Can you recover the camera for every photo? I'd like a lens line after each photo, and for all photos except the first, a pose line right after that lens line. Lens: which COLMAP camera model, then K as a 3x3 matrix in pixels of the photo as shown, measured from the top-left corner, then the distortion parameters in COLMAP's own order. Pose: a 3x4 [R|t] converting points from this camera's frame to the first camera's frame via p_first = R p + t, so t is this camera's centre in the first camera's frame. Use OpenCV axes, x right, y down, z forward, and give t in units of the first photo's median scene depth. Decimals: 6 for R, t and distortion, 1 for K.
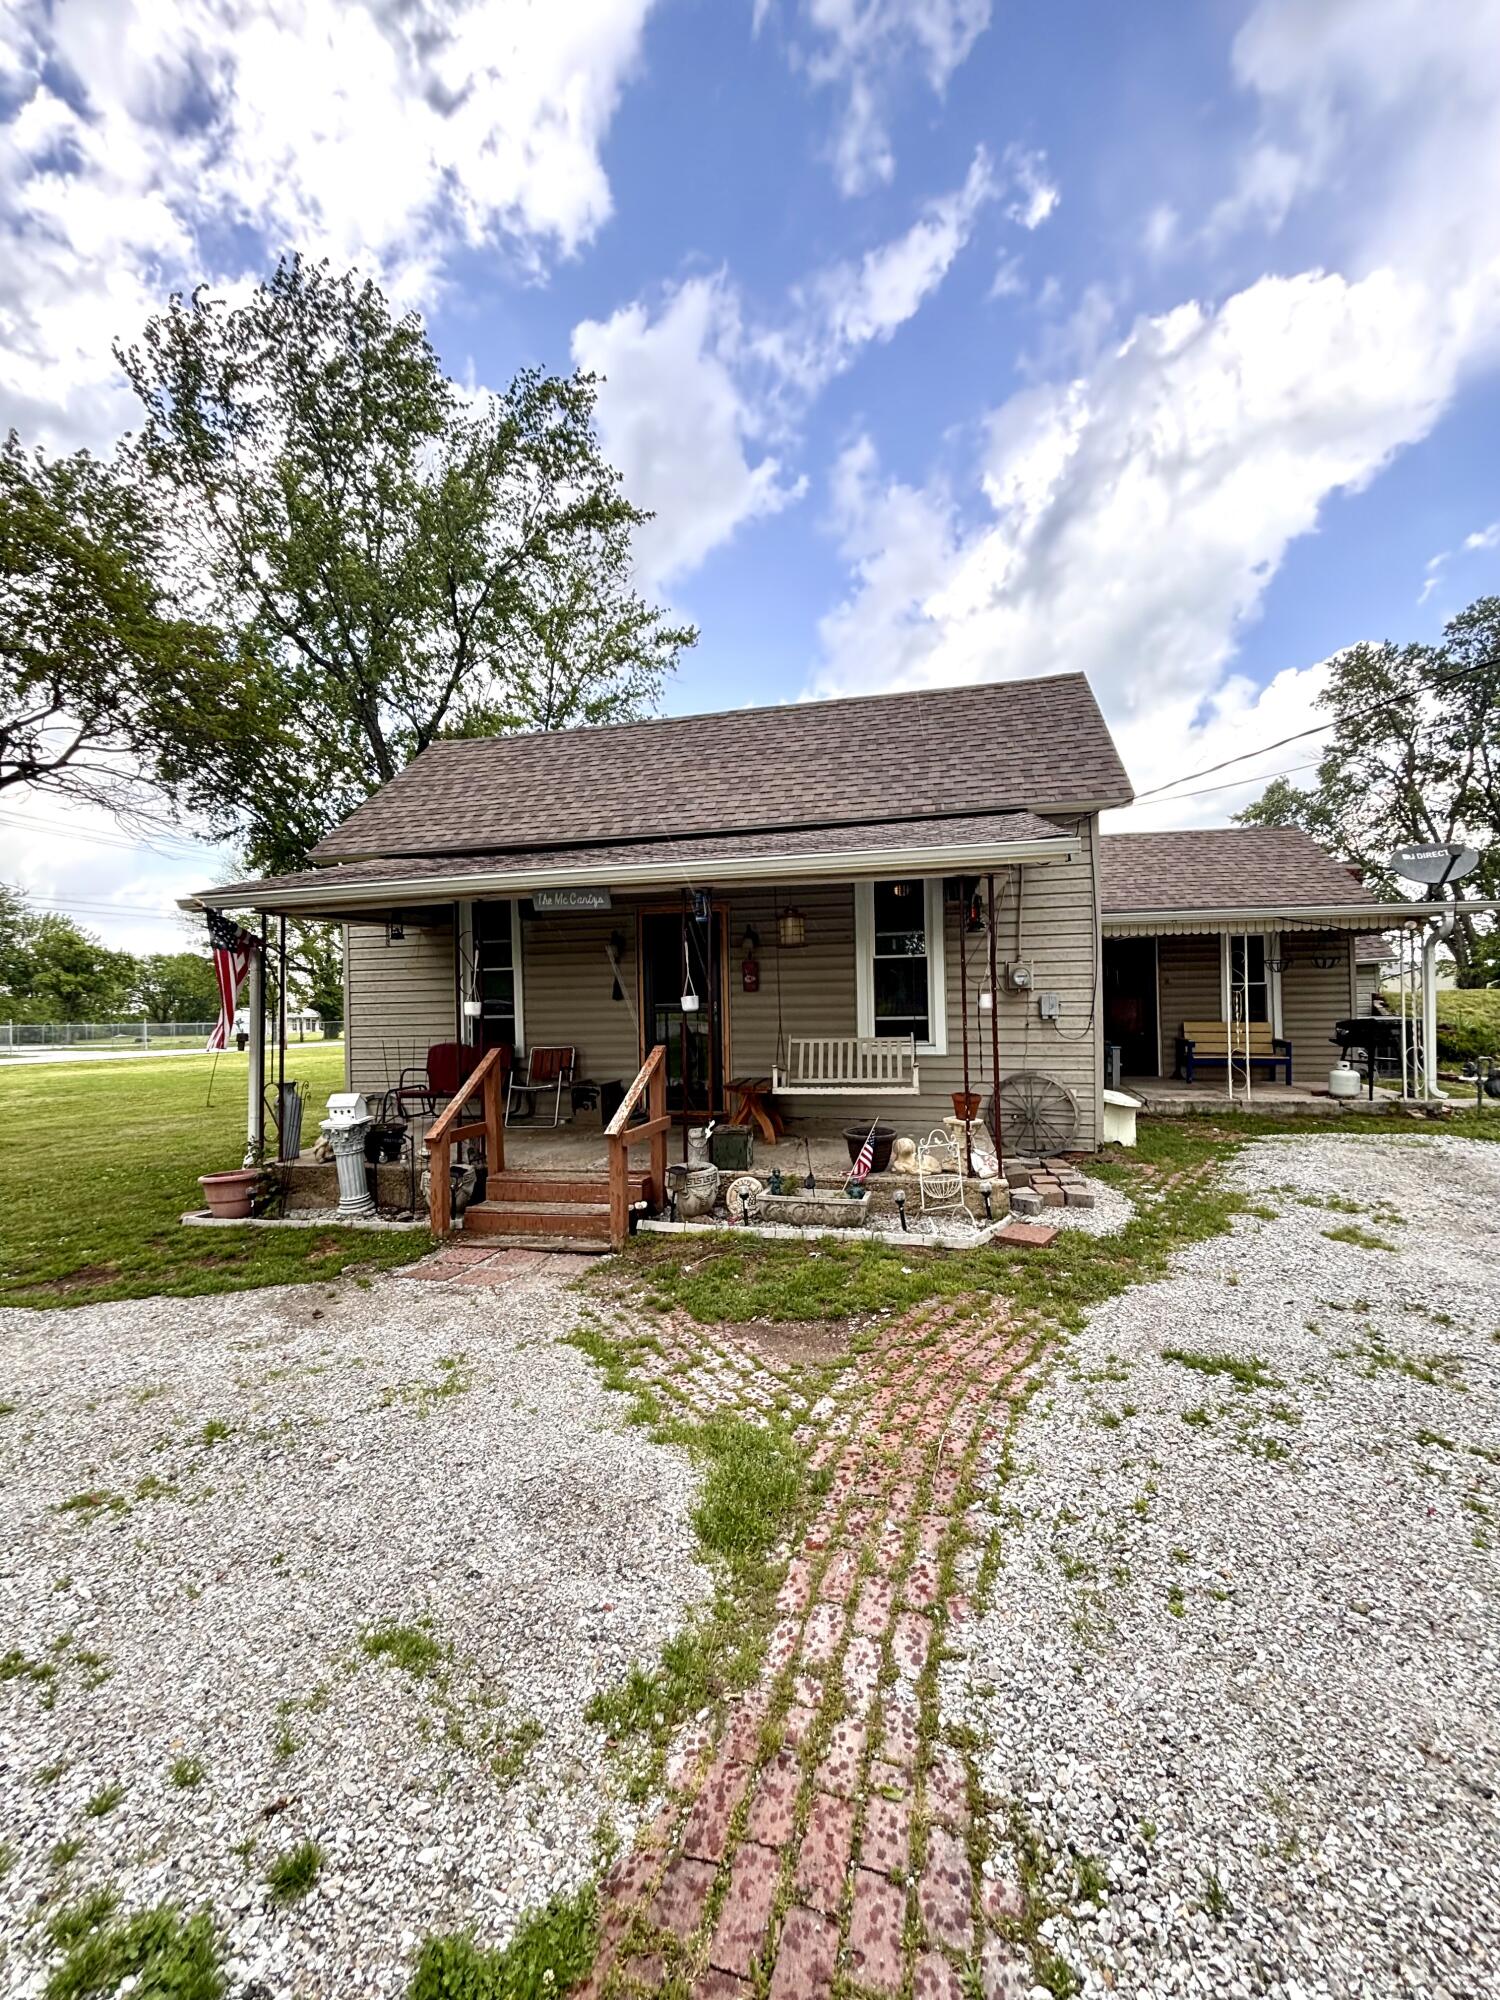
lens RADIAL K [[795.0, 0, 743.9], [0, 795.0, 995.6], [0, 0, 1]] dist [0.001003, -0.000225]
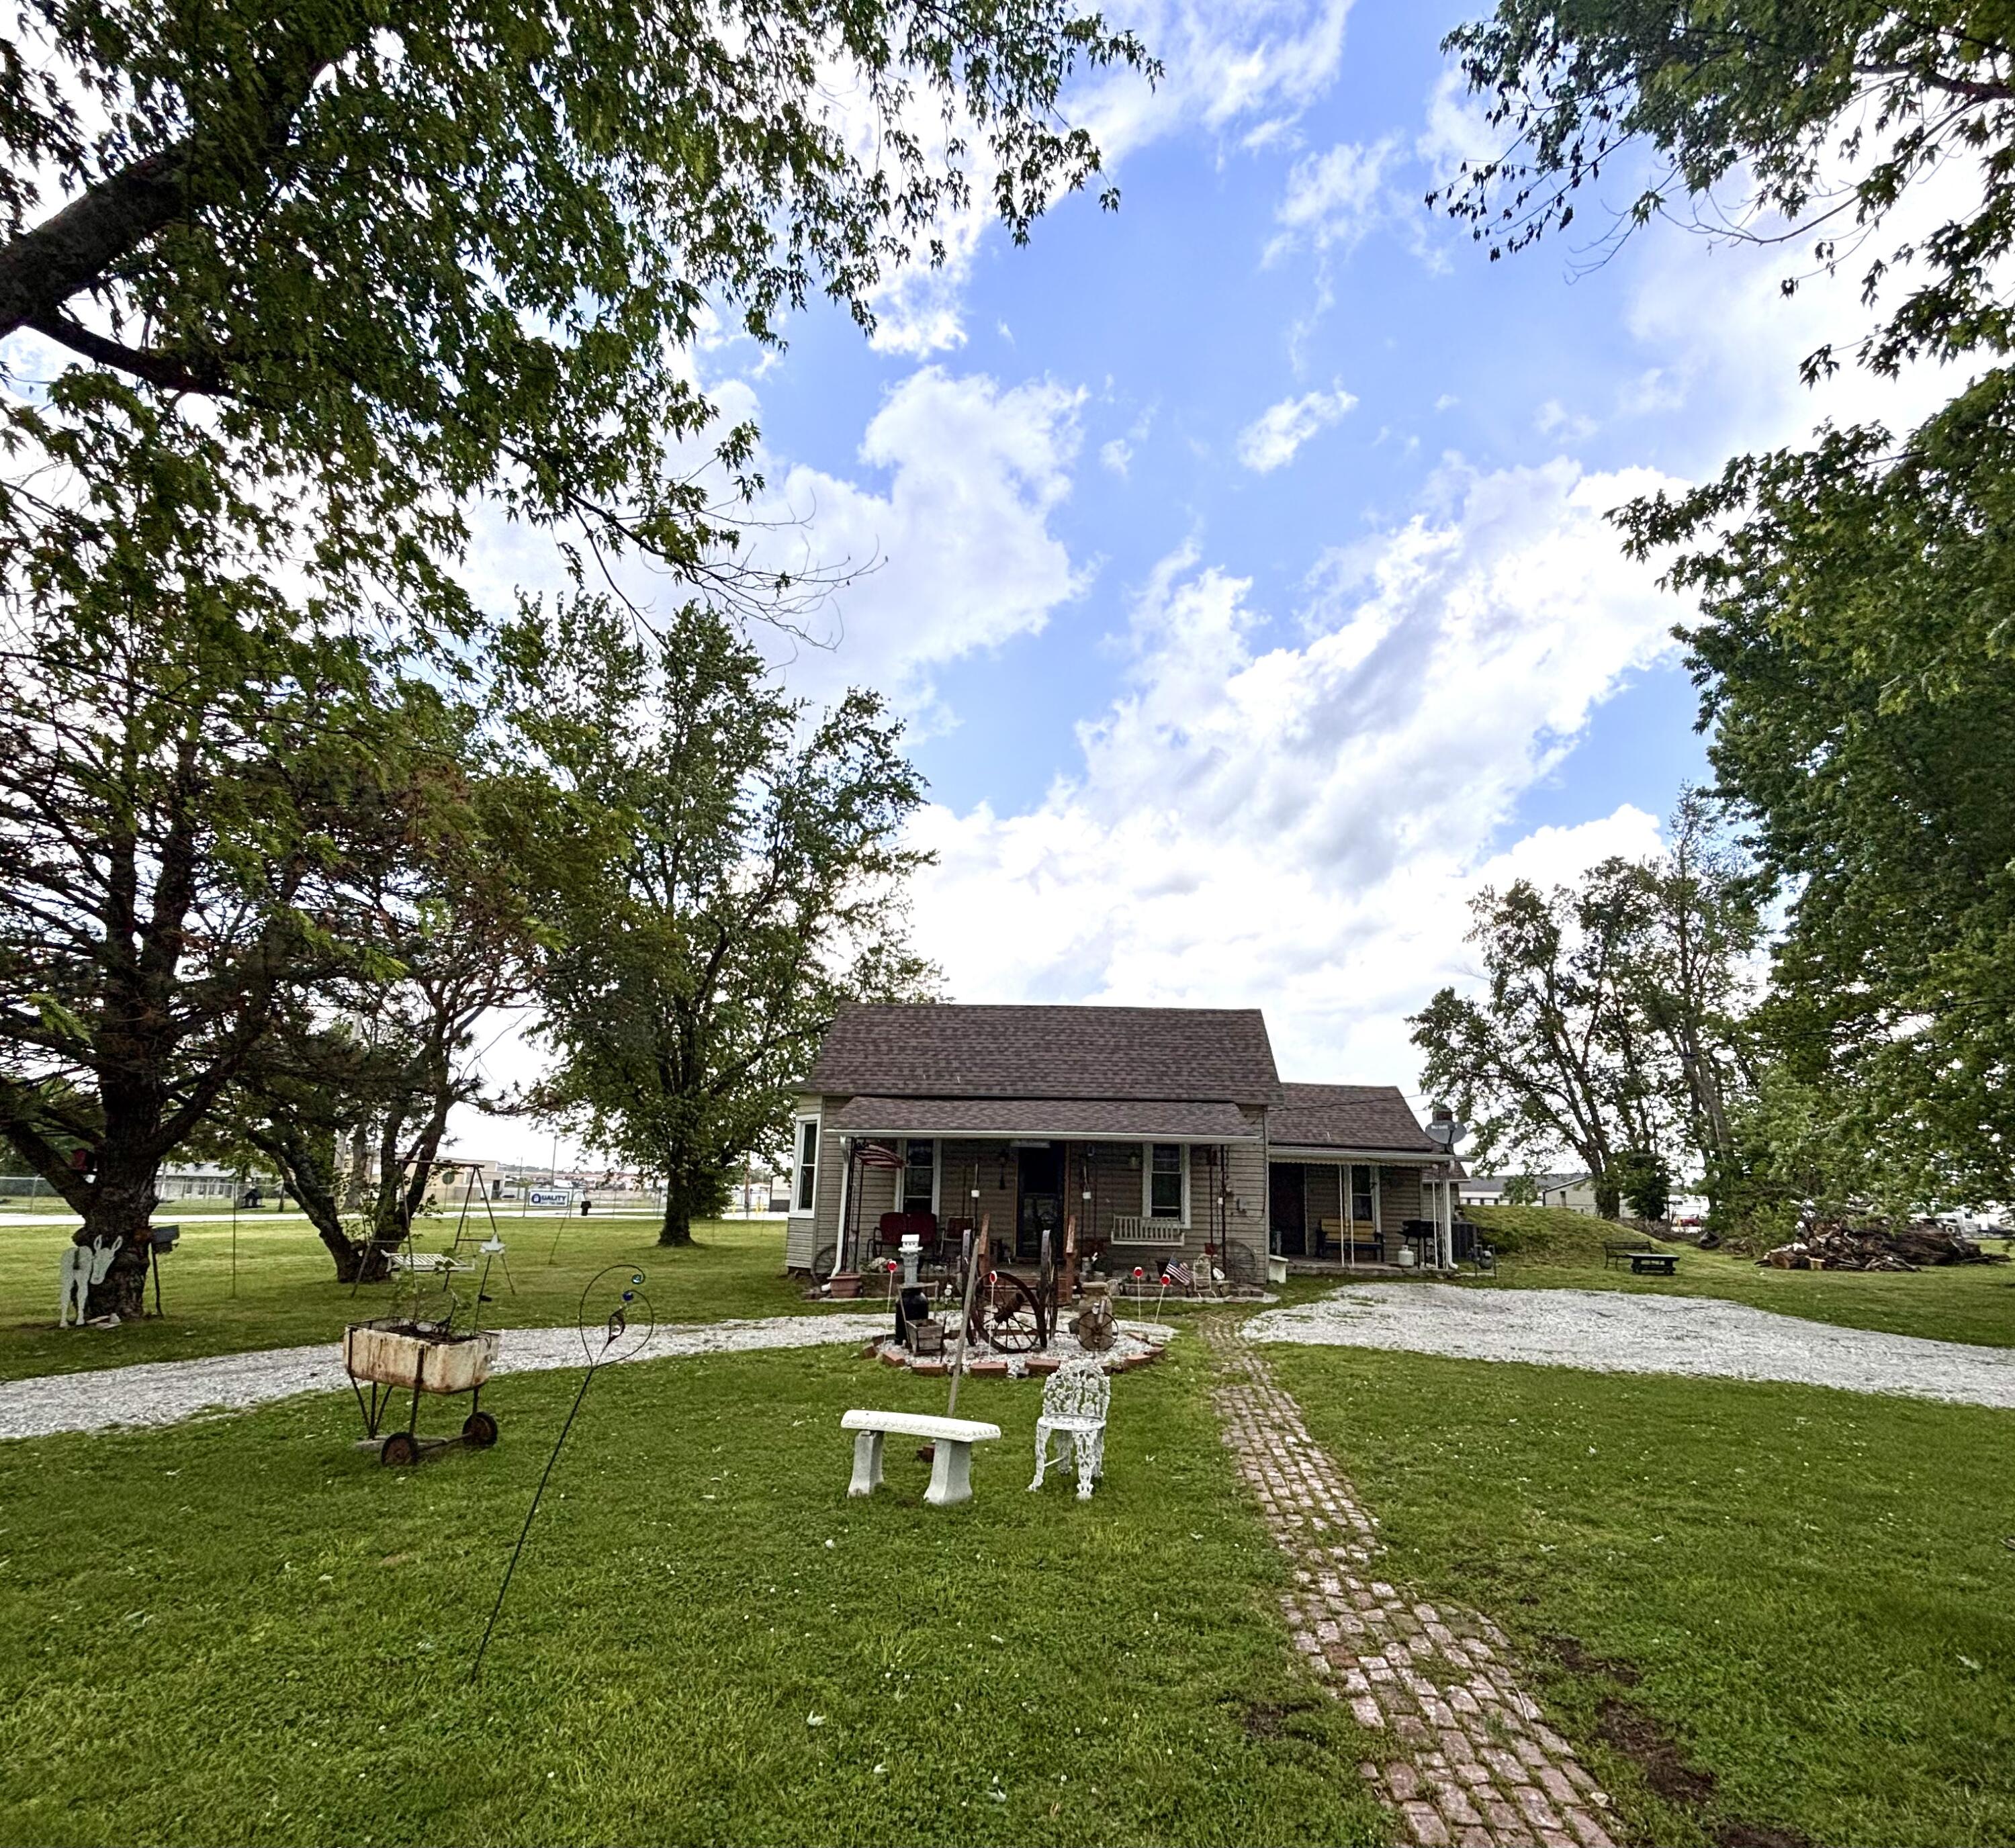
lens RADIAL K [[1082.3, 0, 1062.6], [0, 1082.3, 998.9], [0, 0, 1]] dist [0.037411, 0.000002]
pose [[0.973967, 0.077988, 0.212853, -0.532878], [-0.042012, 0.984791, -0.168586, -0.011270], [-0.222763, 0.155255, 0.962430, -1.259880]]
